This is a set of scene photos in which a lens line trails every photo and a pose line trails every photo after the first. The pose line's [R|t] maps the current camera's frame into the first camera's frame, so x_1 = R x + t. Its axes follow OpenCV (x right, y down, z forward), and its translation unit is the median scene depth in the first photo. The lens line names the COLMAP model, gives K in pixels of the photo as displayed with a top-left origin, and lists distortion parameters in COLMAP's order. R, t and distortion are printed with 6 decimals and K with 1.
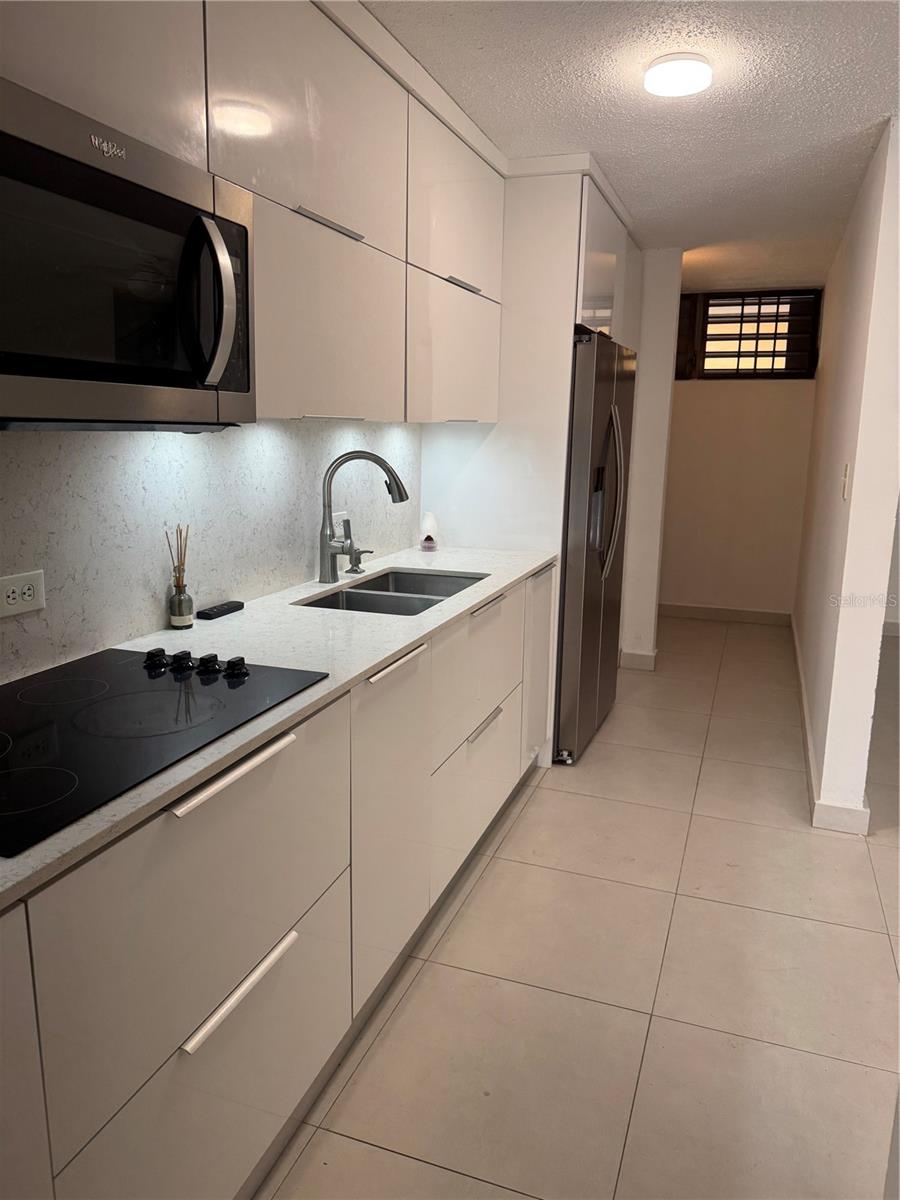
lens RADIAL K [[846.5, 0, 453.1], [0, 846.5, 588.0], [0, 0, 1]] dist [0.000279, -0.005696]
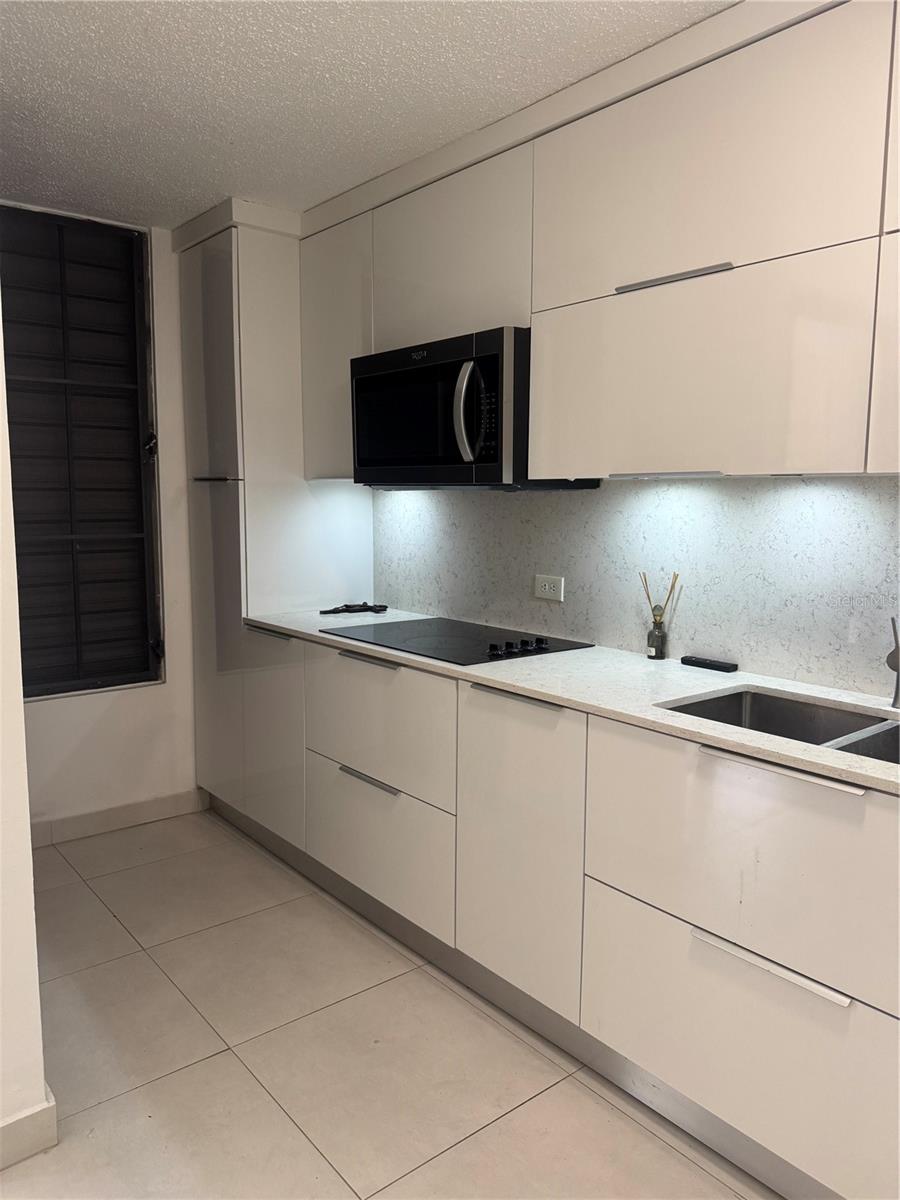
lens RADIAL K [[846.5, 0, 453.2], [0, 846.5, 607.4], [0, 0, 1]] dist [0.000279, -0.005696]
pose [[-0.516123, 0.069289, -0.853707, 0.828534], [-0.188904, 0.962970, 0.192363, -0.195229], [0.835424, 0.260552, -0.483922, 1.323265]]
